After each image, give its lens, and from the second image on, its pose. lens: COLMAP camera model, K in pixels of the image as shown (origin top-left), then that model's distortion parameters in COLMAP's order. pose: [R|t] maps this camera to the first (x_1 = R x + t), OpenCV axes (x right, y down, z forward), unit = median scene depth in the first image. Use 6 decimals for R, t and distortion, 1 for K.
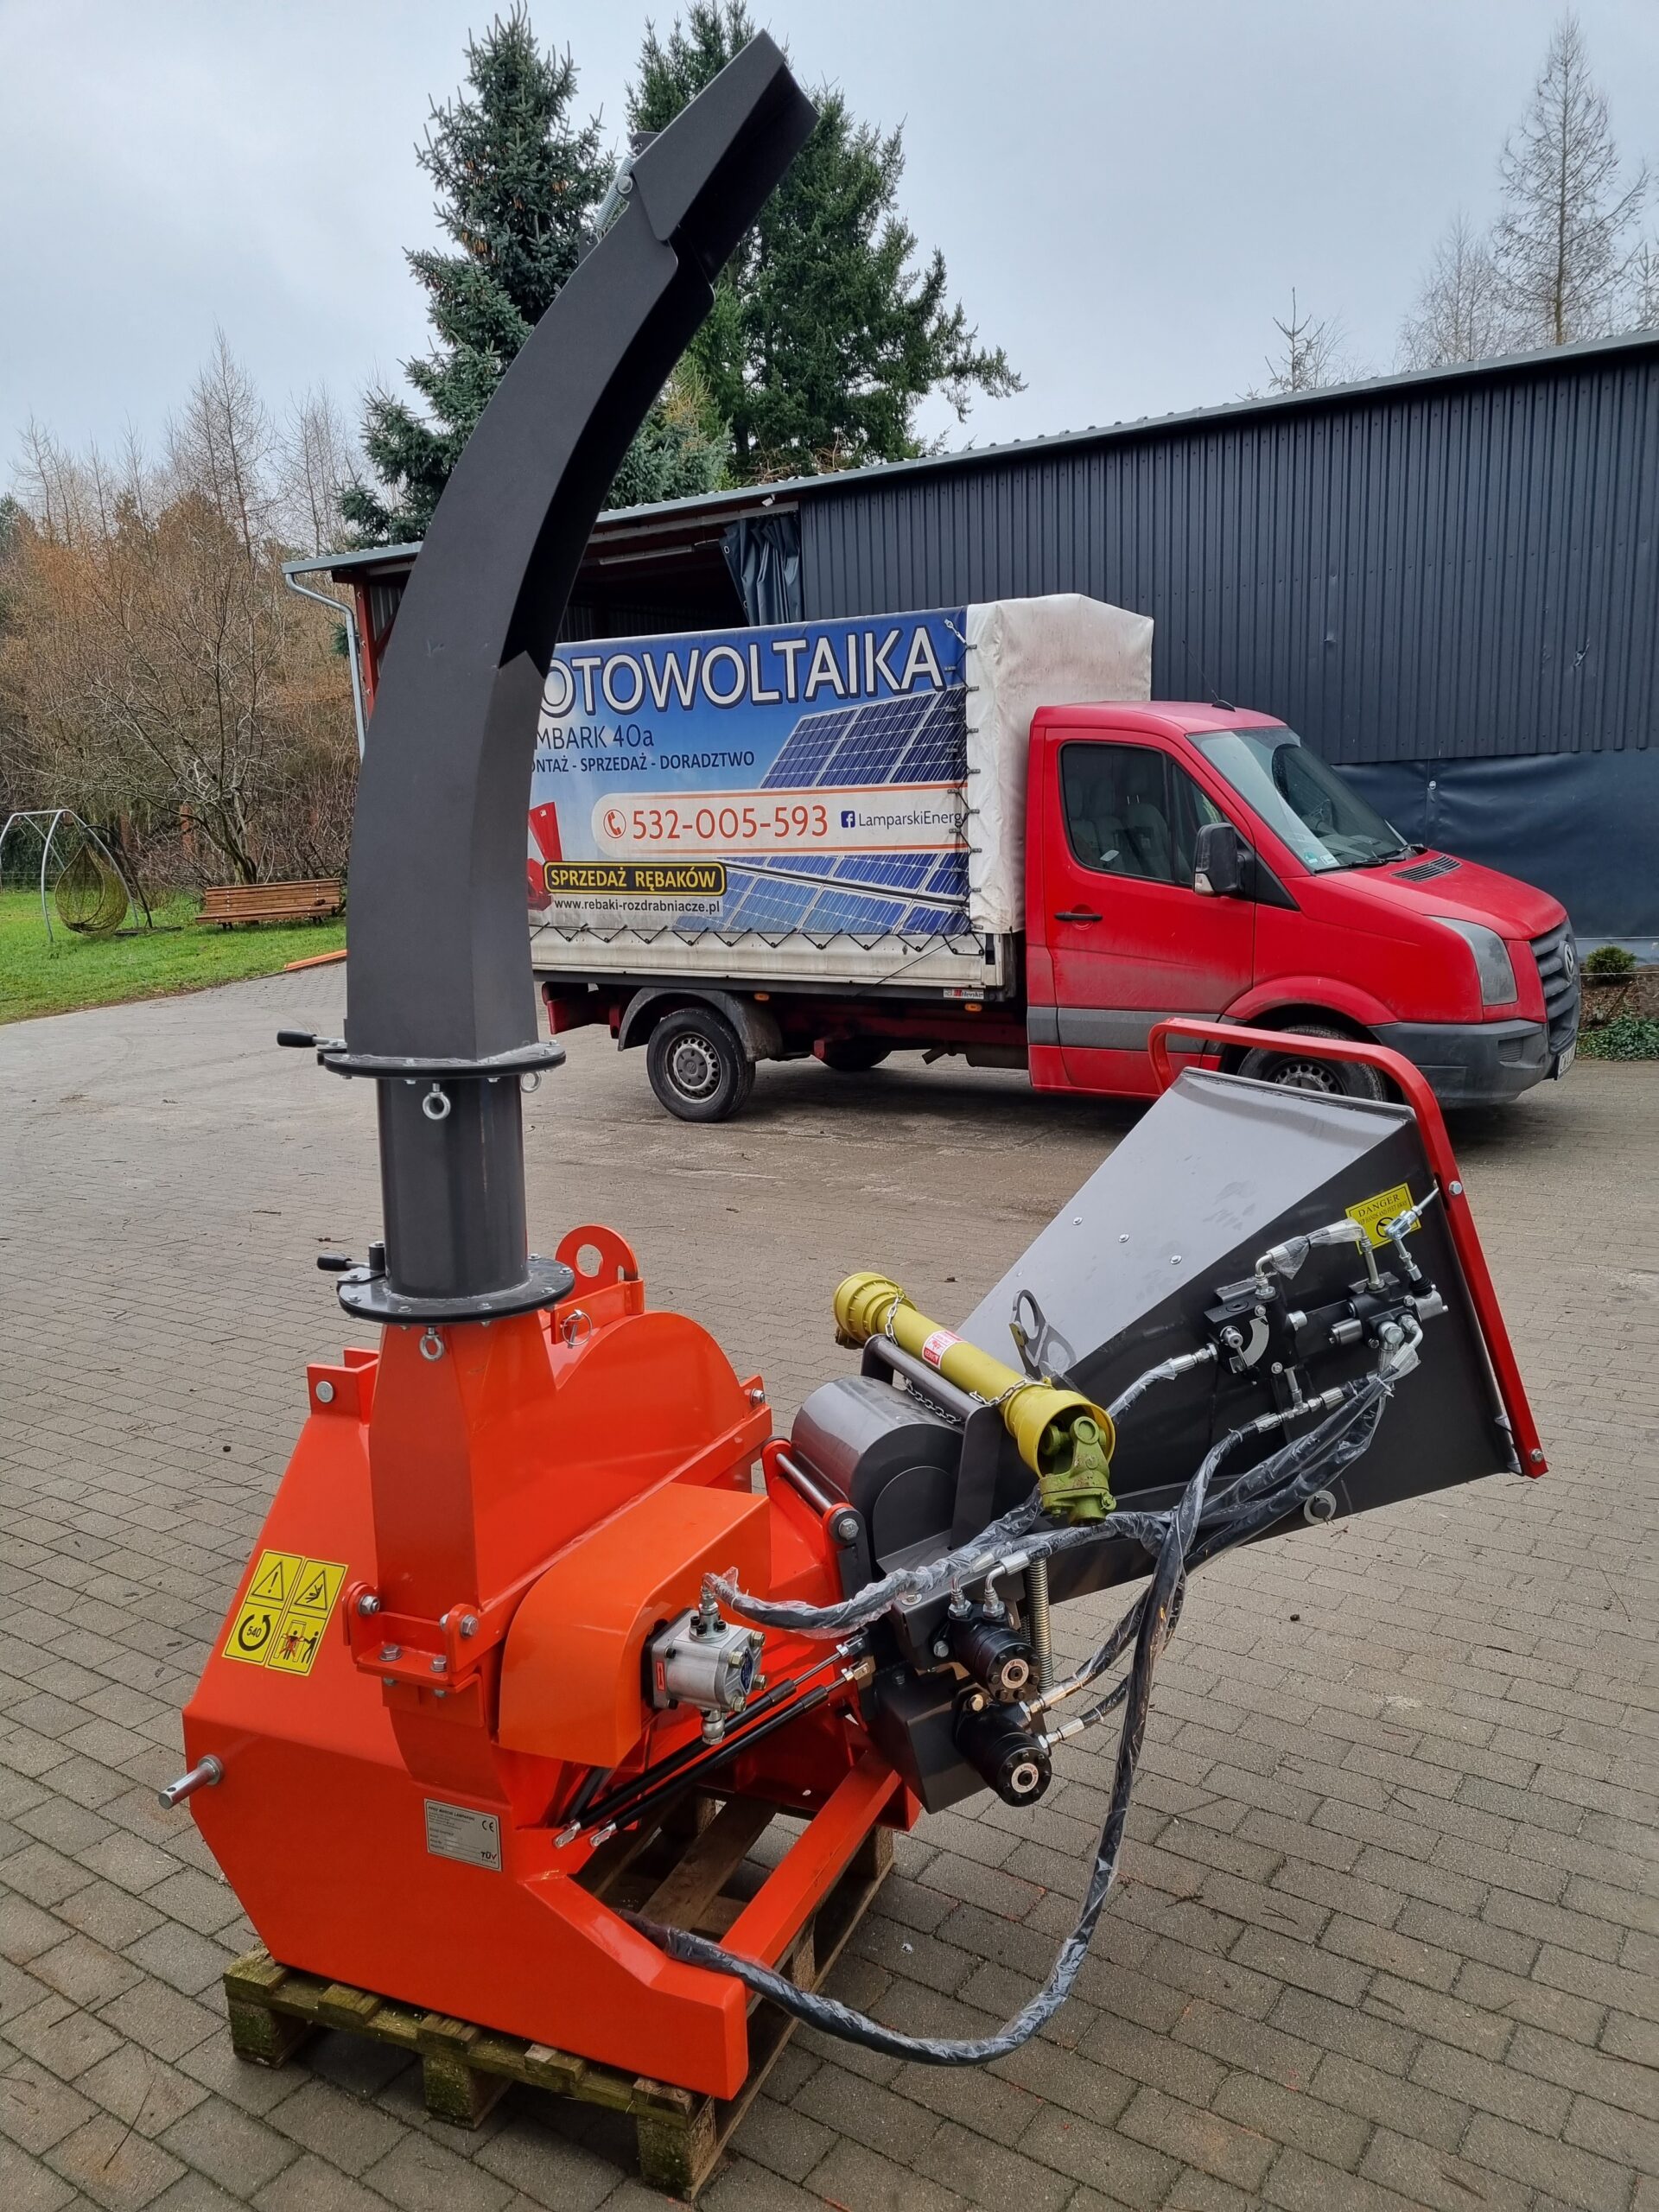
lens RADIAL K [[1657.5, 0, 828.6], [0, 1657.5, 1119.2], [0, 0, 1]] dist [0.068322, -0.050559]
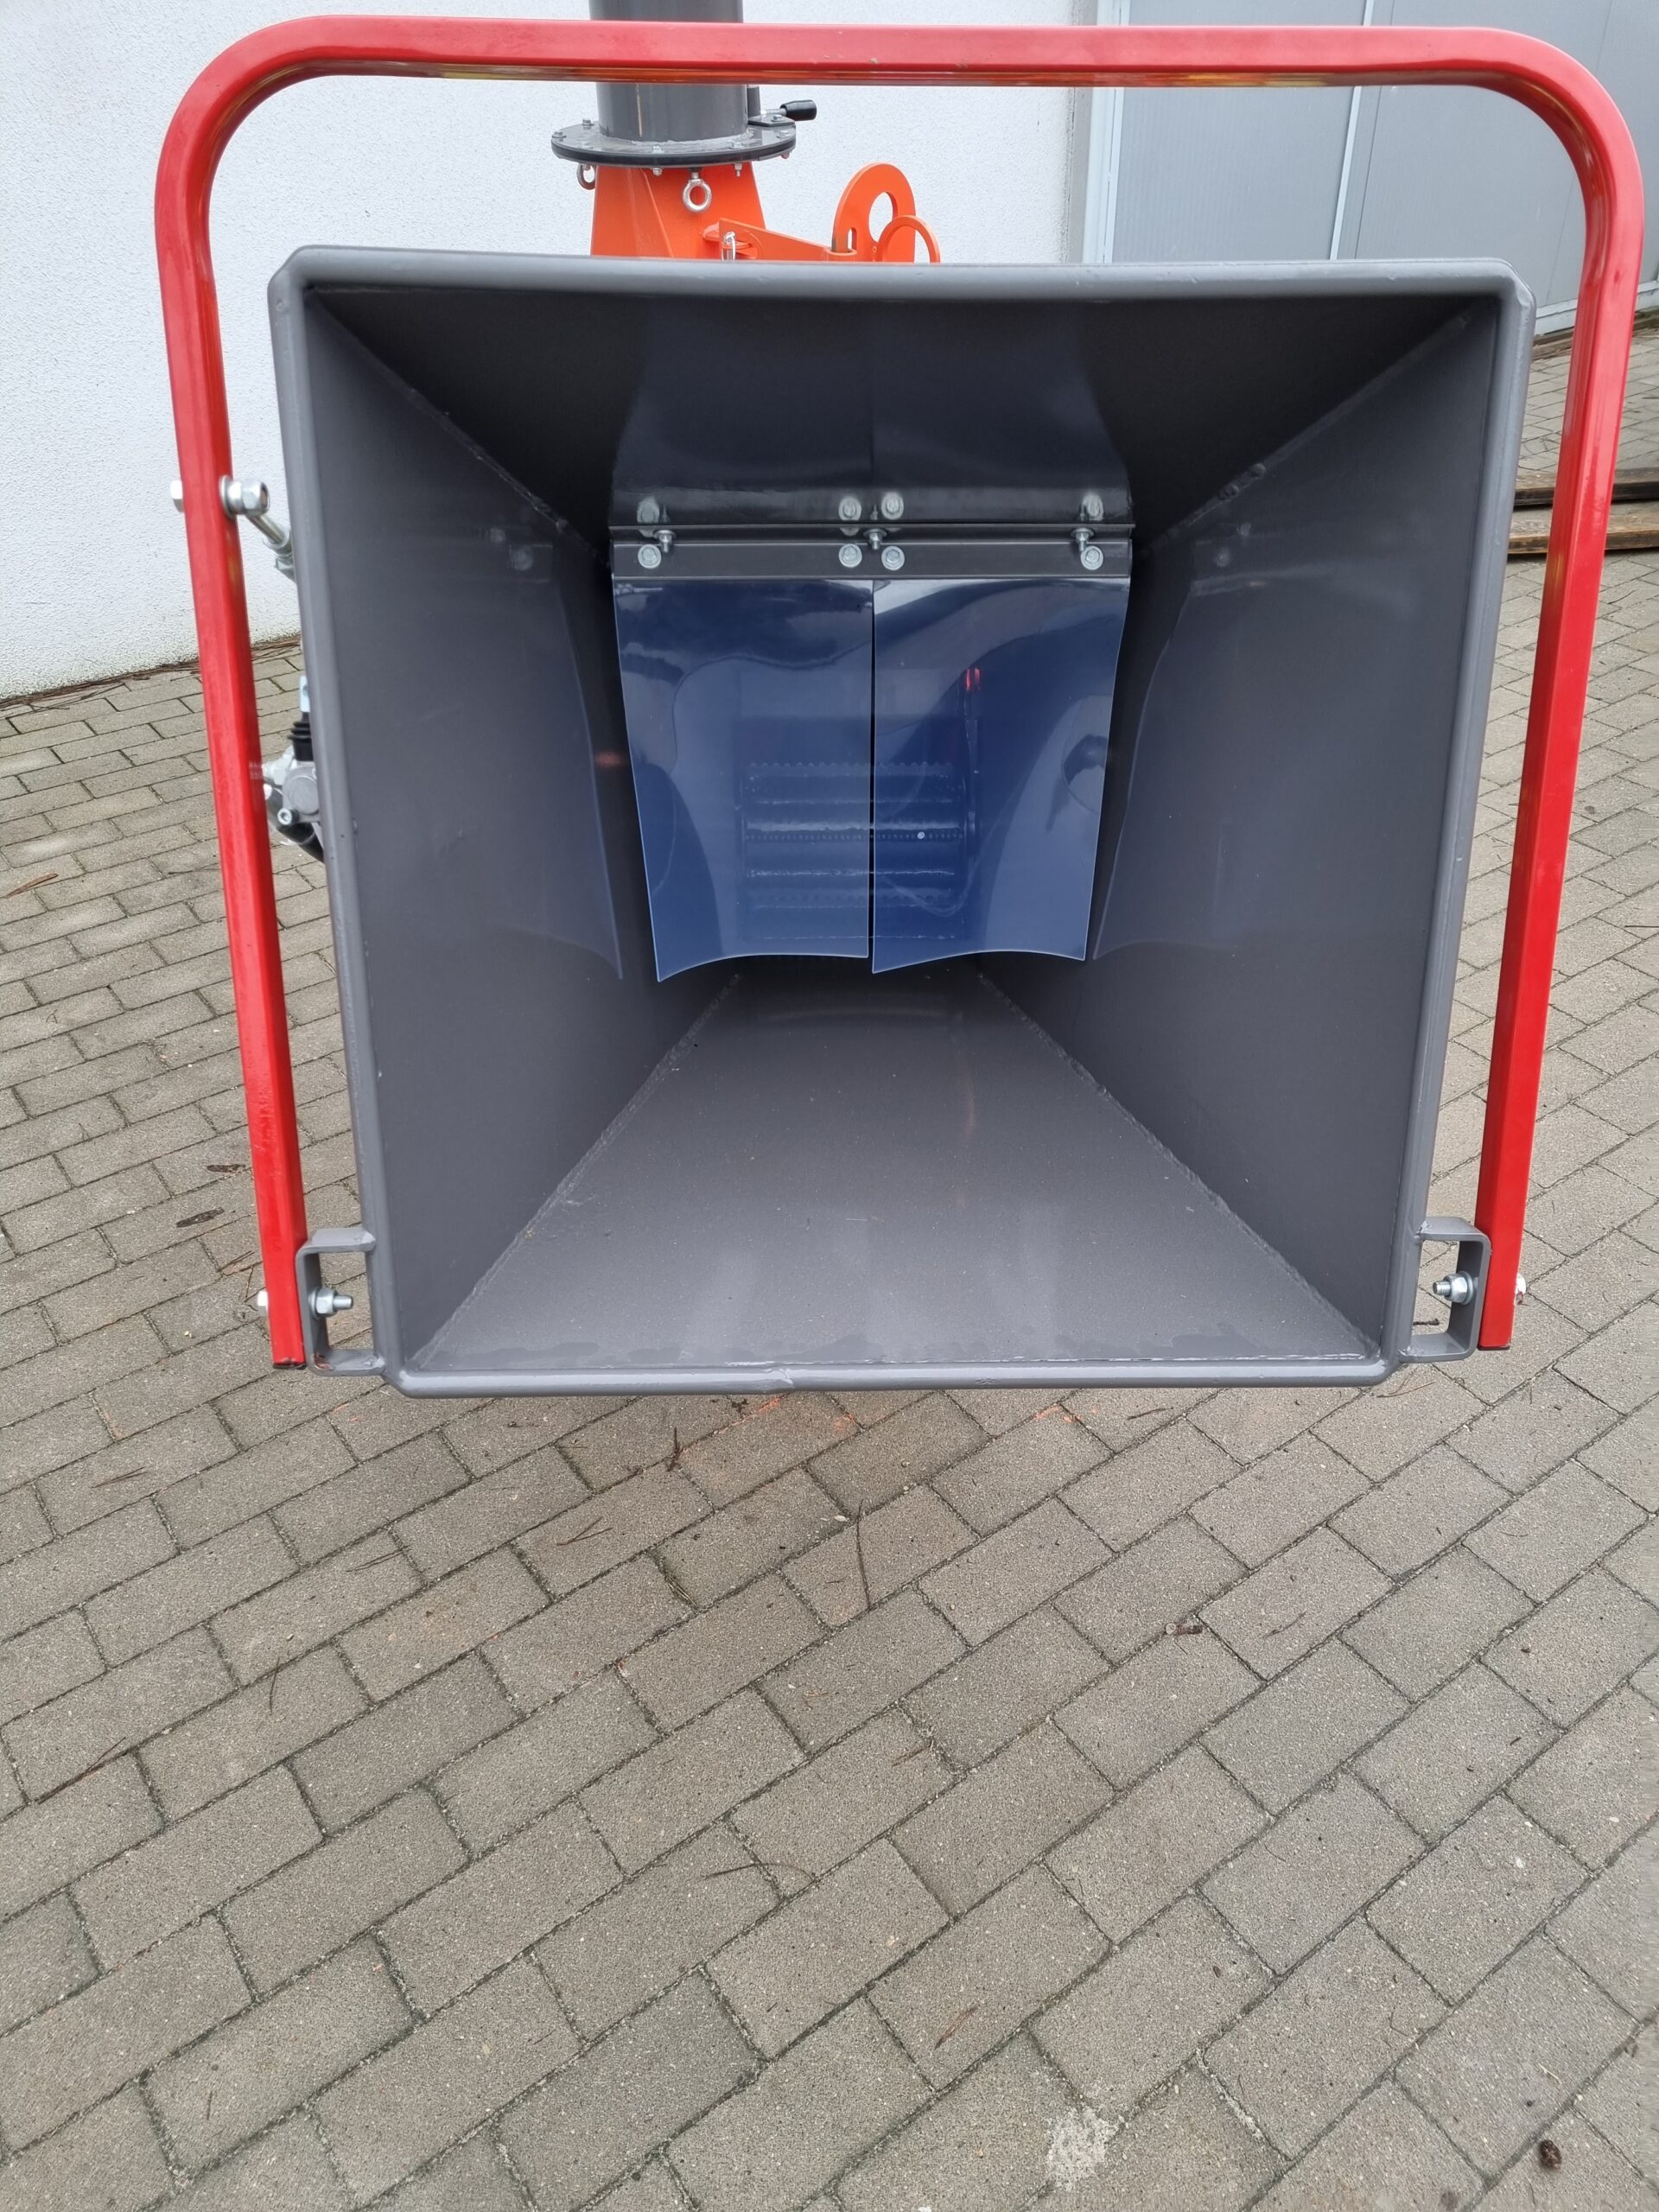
lens RADIAL K [[1657.5, 0, 849.0], [0, 1657.5, 1128.5], [0, 0, 1]] dist [0.068322, -0.050559]
pose [[-0.325101, 0.598218, -0.732424, 0.670681], [-0.147975, 0.732775, 0.664186, -0.118096], [0.934030, 0.324308, -0.149705, 1.224065]]
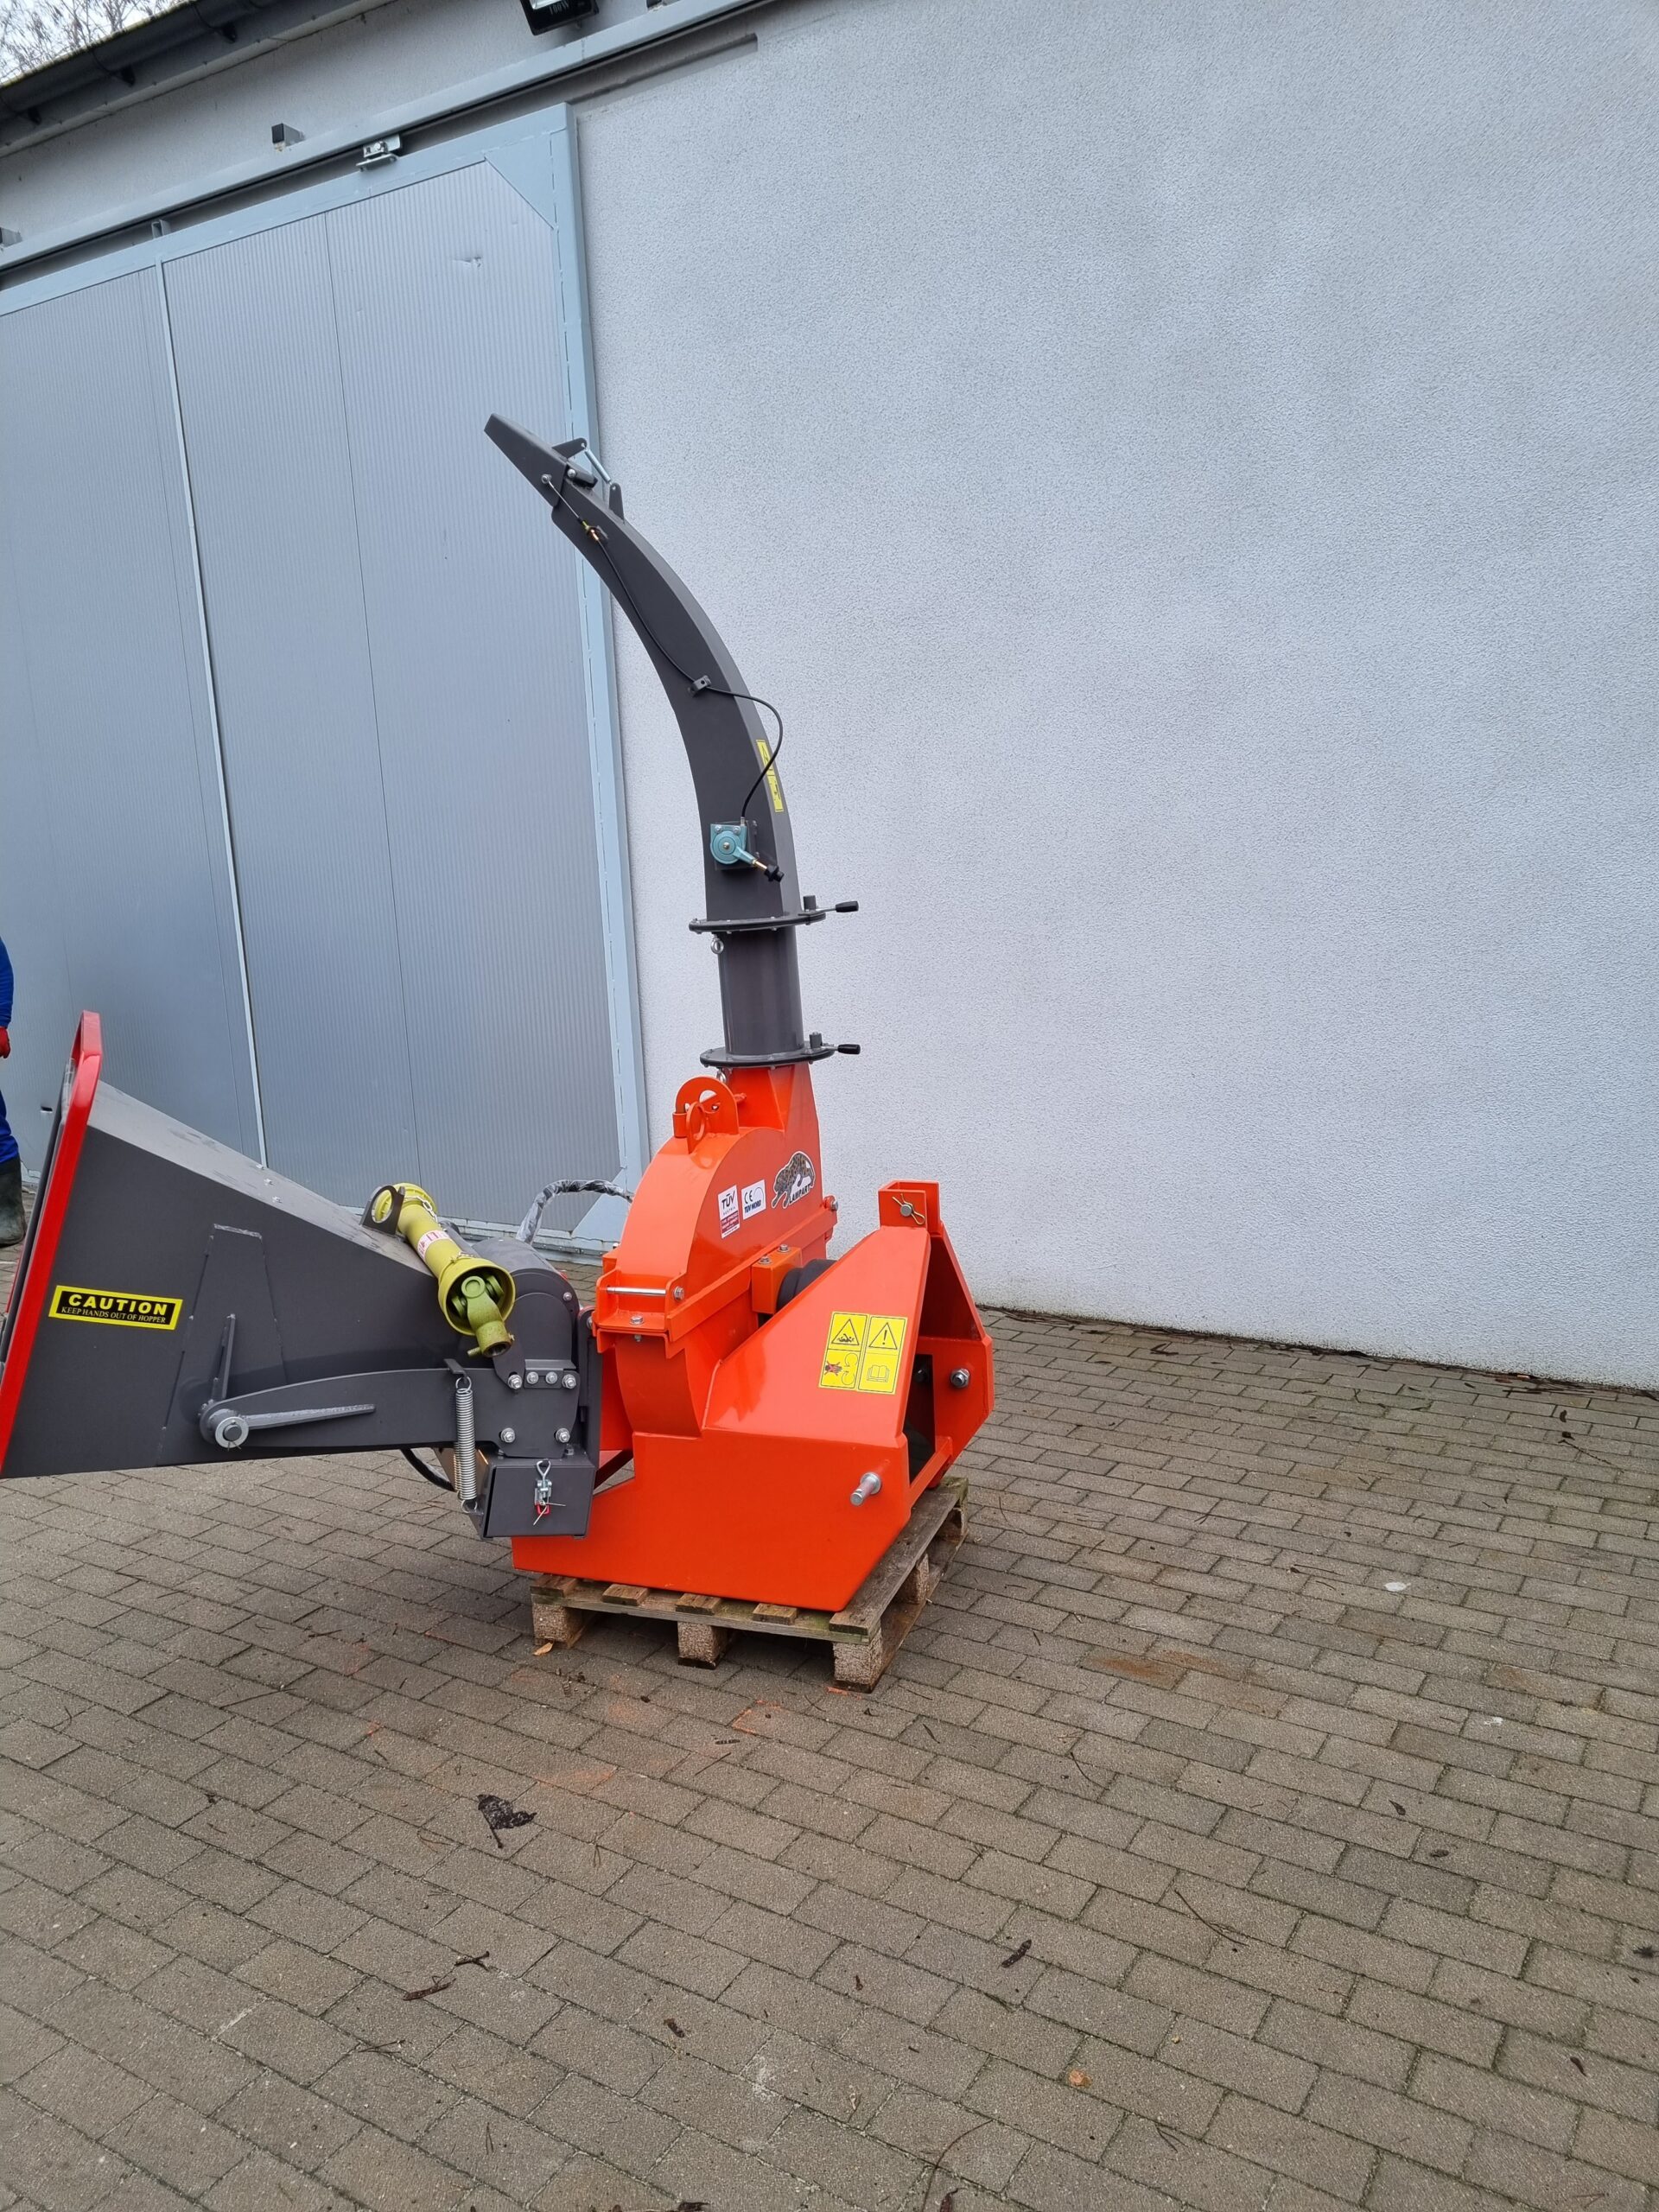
lens RADIAL K [[1657.5, 0, 811.9], [0, 1657.5, 1124.5], [0, 0, 1]] dist [0.068322, -0.050559]
pose [[-0.995856, 0.087733, -0.023944, -0.192196], [0.073541, 0.931787, 0.355477, -0.384931], [0.053498, 0.352243, -0.934378, 2.297401]]
